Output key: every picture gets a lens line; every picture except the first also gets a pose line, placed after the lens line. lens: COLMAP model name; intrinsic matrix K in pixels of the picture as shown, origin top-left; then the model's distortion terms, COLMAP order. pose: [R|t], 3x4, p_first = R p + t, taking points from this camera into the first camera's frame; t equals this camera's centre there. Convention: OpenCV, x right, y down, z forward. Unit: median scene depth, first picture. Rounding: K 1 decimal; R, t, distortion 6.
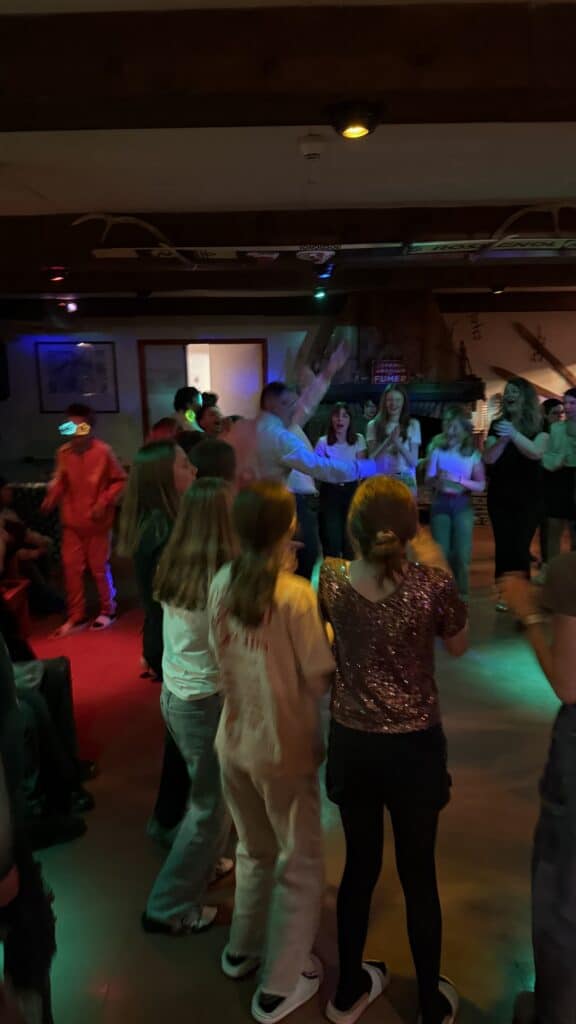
lens RADIAL K [[722.0, 0, 290.9], [0, 722.0, 510.9], [0, 0, 1]] dist [0.177156, -0.379776]
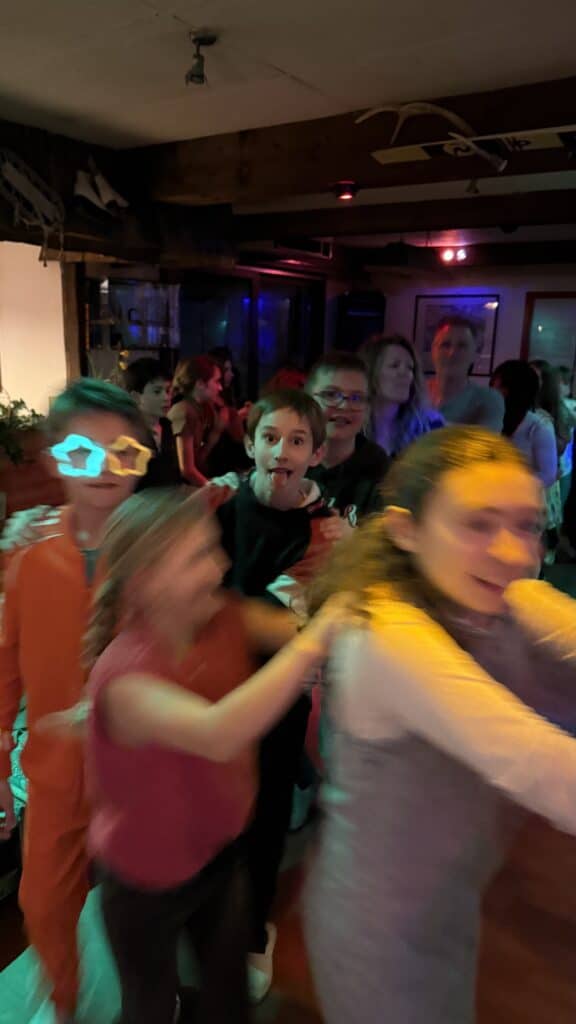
lens RADIAL K [[742.4, 0, 291.6], [0, 742.4, 516.7], [0, 0, 1]] dist [0.027533, -0.055651]
pose [[0.842214, 0.158773, -0.515235, 0.116993], [-0.133766, 0.987310, 0.085590, -0.026687], [0.522286, -0.003164, 0.852765, 0.256349]]
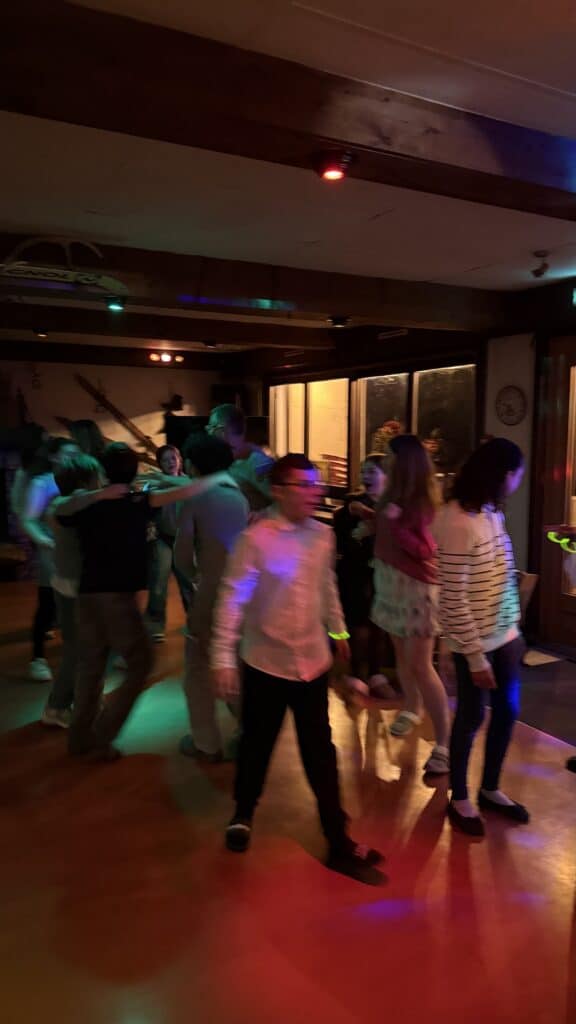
lens RADIAL K [[722.0, 0, 290.9], [0, 722.0, 510.9], [0, 0, 1]] dist [0.177156, -0.379776]
pose [[0.860301, -0.047678, 0.507551, 0.087403], [0.090733, 0.994041, -0.060414, 0.036750], [-0.501646, 0.098026, 0.859501, 0.019792]]
